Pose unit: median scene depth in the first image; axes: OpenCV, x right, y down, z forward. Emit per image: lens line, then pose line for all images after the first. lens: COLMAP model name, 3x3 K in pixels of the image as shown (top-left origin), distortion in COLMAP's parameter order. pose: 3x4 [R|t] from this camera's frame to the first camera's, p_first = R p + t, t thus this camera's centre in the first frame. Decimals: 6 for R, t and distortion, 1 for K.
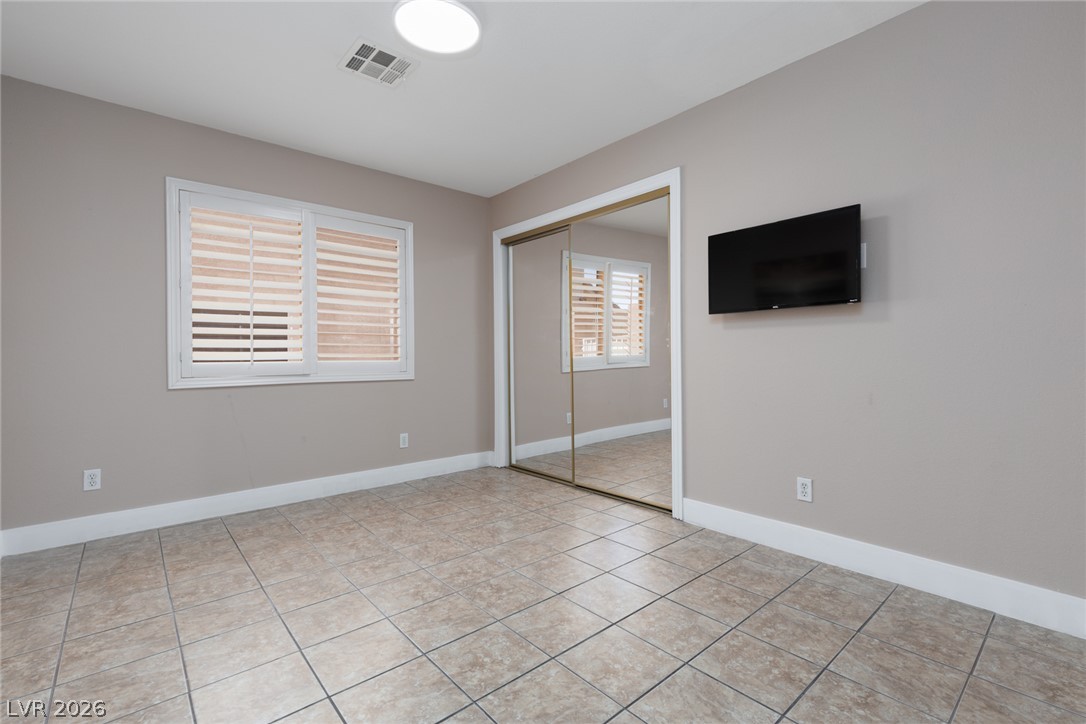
lens RADIAL K [[487.4, 0, 550.8], [0, 487.4, 360.0], [0, 0, 1]] dist [0.002762, 0.000150]
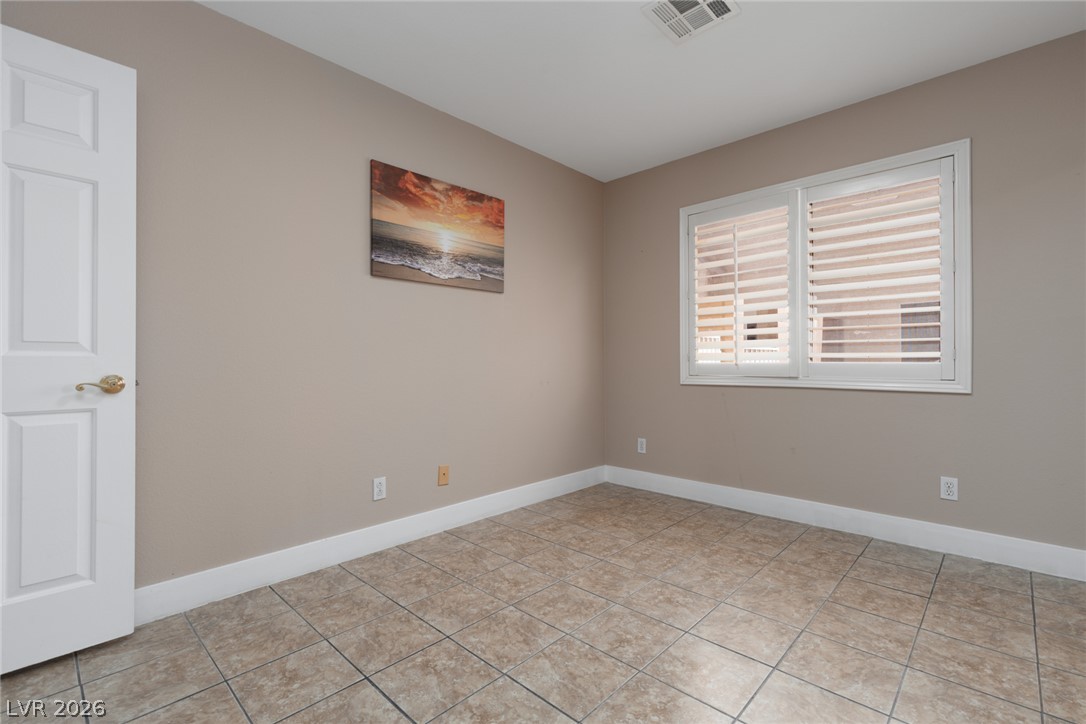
lens RADIAL K [[487.4, 0, 549.5], [0, 487.4, 359.9], [0, 0, 1]] dist [0.002762, 0.000150]
pose [[0.080452, 0.004680, -0.996748, 0.386371], [-0.002978, 0.999986, 0.004455, -0.004819], [0.996754, 0.002610, 0.080465, 0.569254]]
